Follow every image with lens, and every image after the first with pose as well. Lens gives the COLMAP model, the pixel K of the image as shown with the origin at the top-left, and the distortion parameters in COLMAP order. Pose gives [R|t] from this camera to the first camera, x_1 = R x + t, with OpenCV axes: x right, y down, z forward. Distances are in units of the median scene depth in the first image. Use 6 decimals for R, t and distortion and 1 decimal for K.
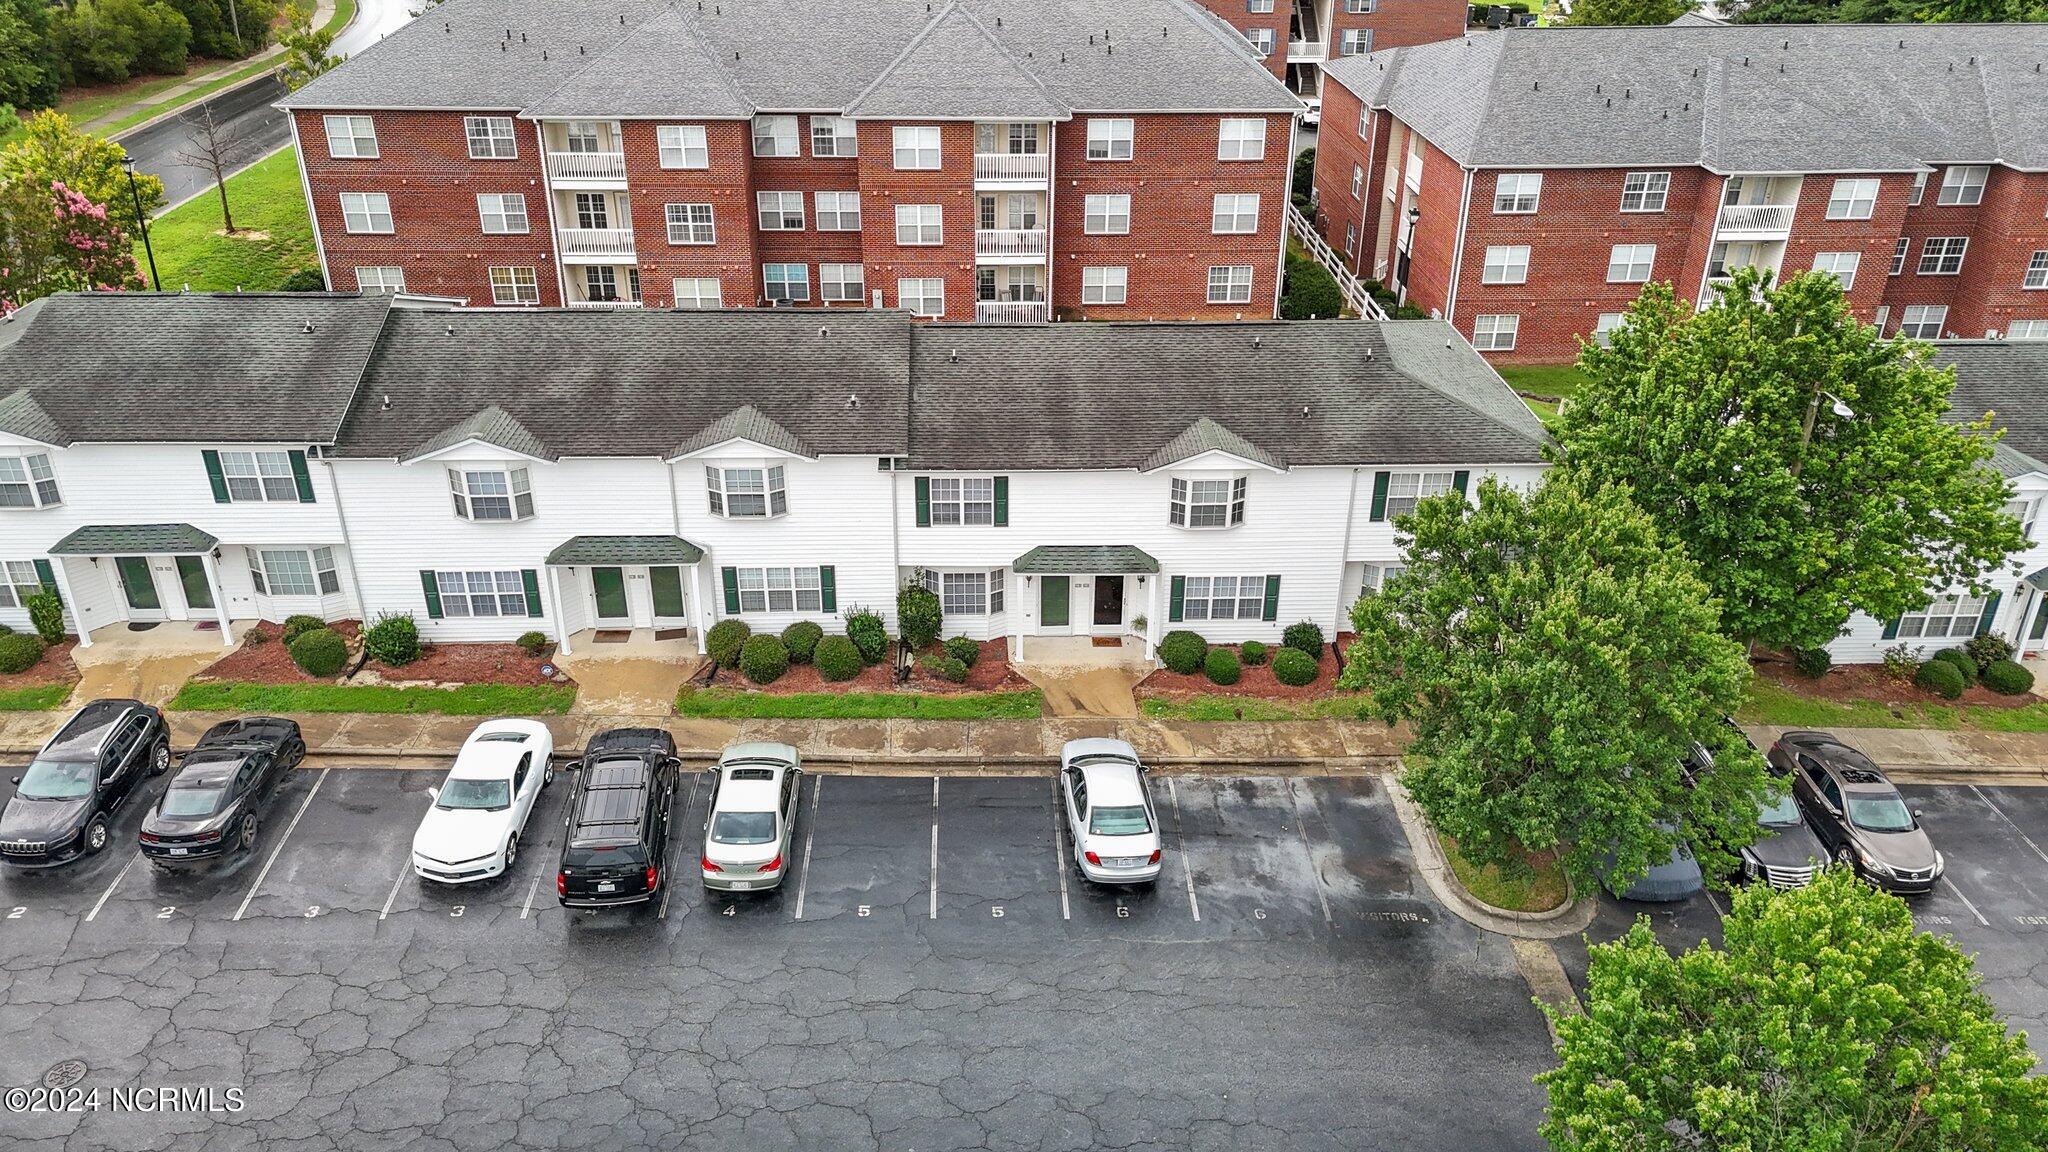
lens RADIAL K [[1493.6, 0, 1024.0], [0, 1493.6, 576.0], [0, 0, 1]] dist [0.097463, -0.110442]
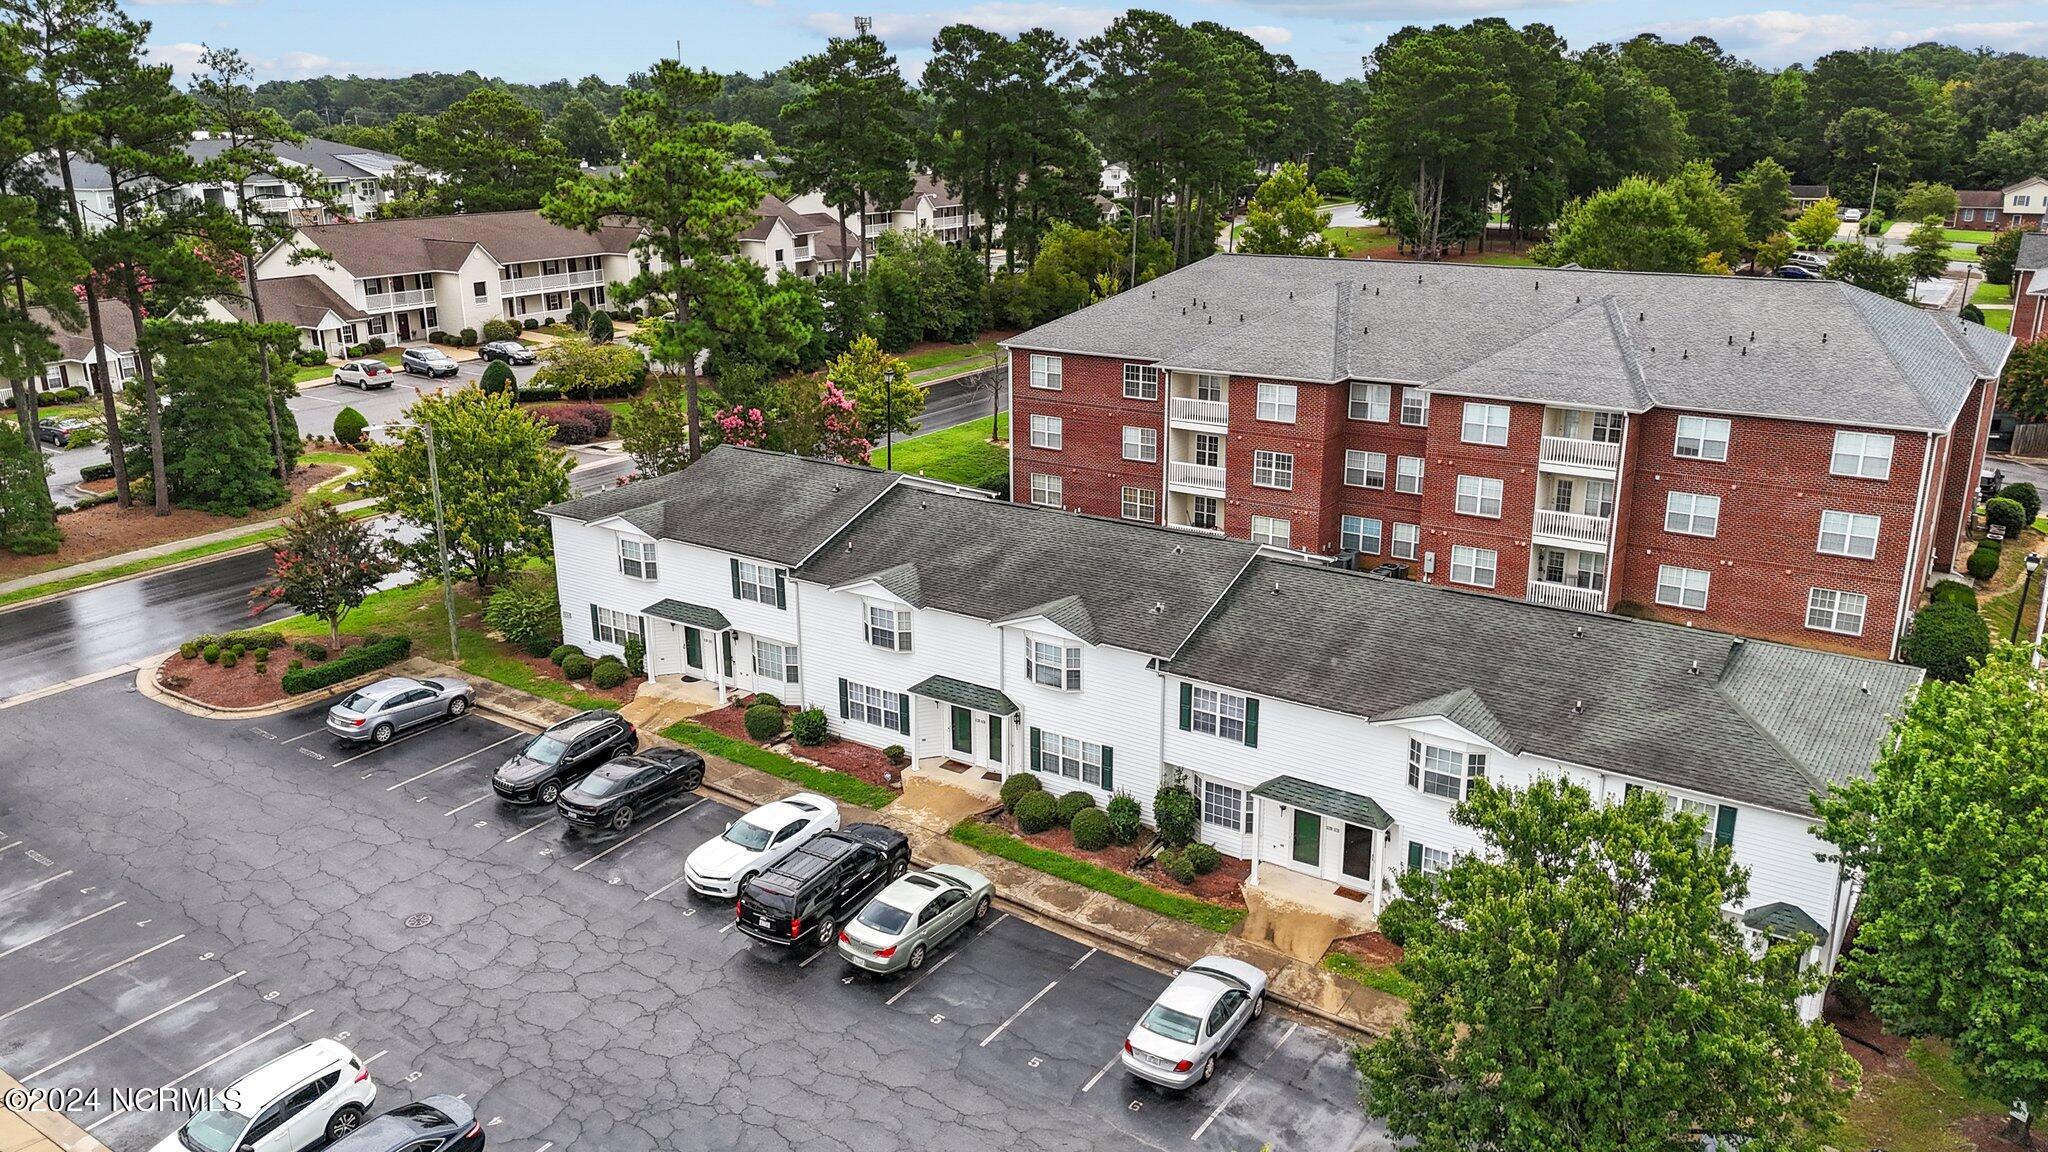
lens RADIAL K [[1516.1, 0, 1024.0], [0, 1516.1, 576.0], [0, 0, 1]] dist [0.074644, -0.060642]
pose [[0.803407, 0.163625, -0.572507, 0.444381], [-0.263786, 0.959806, -0.095857, -0.004261], [0.533812, 0.228031, 0.814277, 0.014793]]
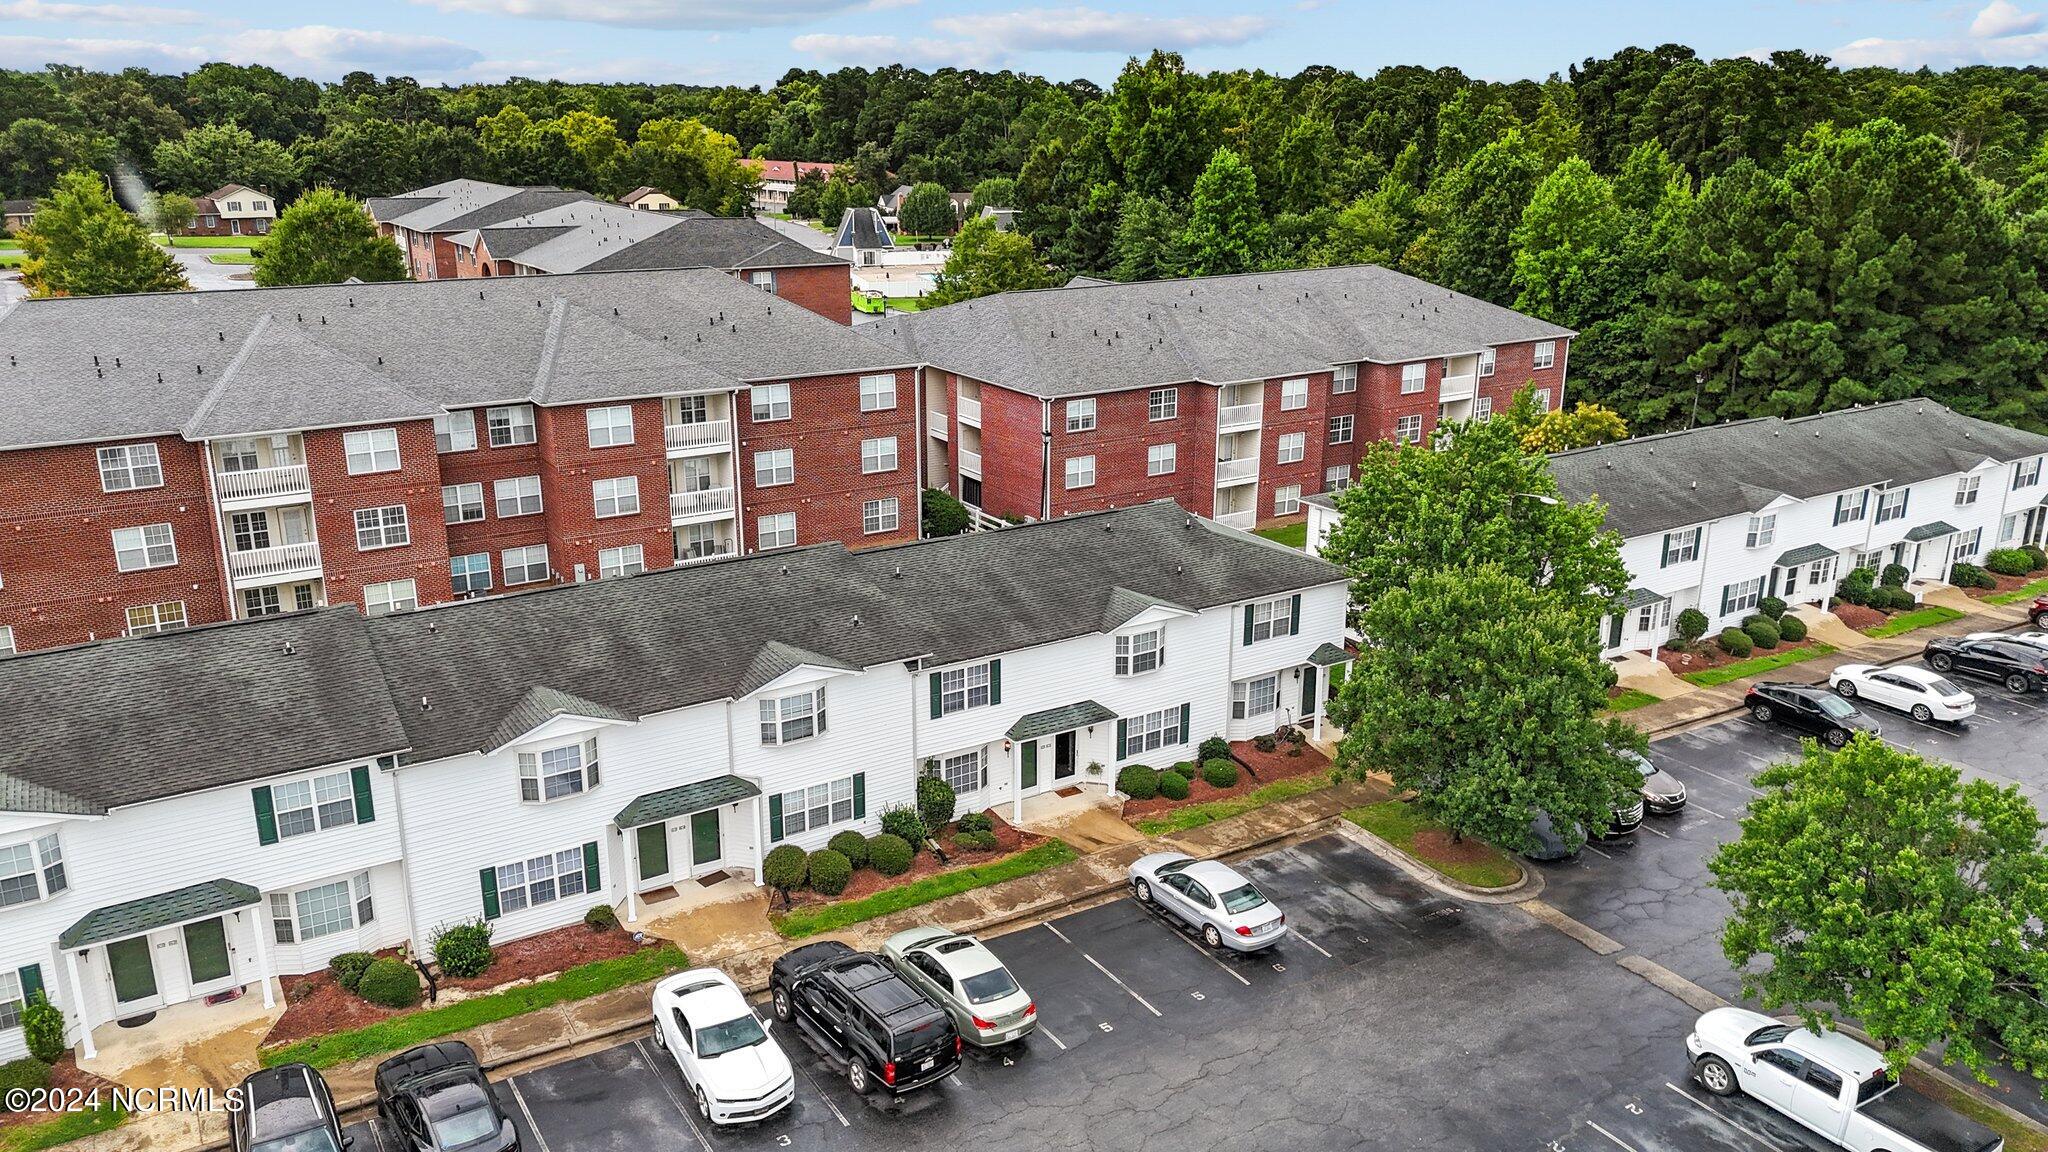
lens RADIAL K [[1493.6, 0, 1024.0], [0, 1493.6, 576.0], [0, 0, 1]] dist [0.097463, -0.110442]
pose [[0.864121, -0.154529, 0.478974, -0.523901], [0.236821, 0.964598, -0.116047, 0.009386], [-0.444085, 0.213710, 0.870125, -0.027830]]
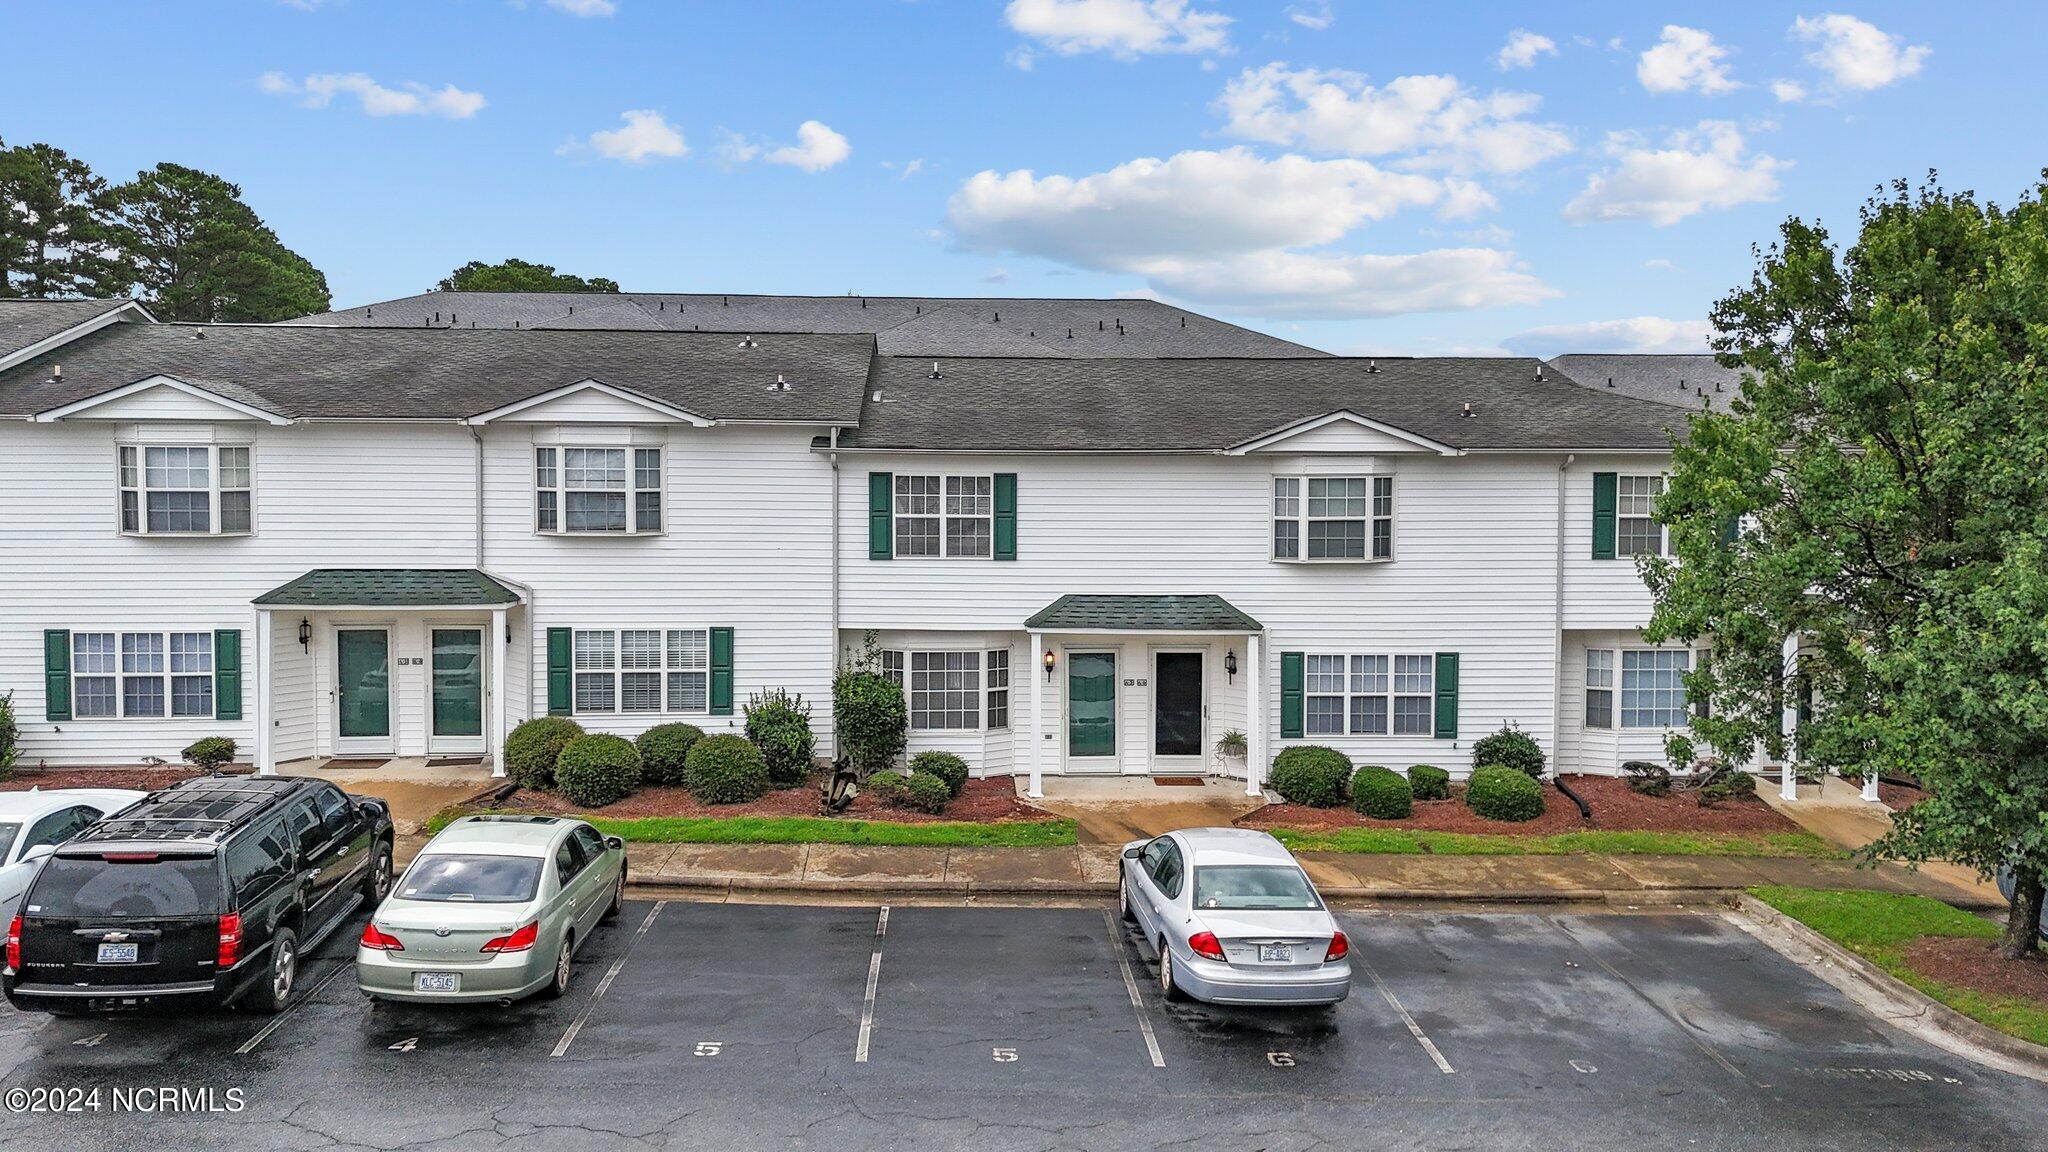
lens RADIAL K [[1508.7, 0, 1025.2], [0, 1508.7, 544.8], [0, 0, 1]] dist [0.068781, -0.059039]
pose [[0.999961, -0.005087, 0.007153, -0.011371], [0.007639, 0.905761, -0.423720, 0.225295], [-0.004323, 0.423758, 0.905765, 0.421181]]
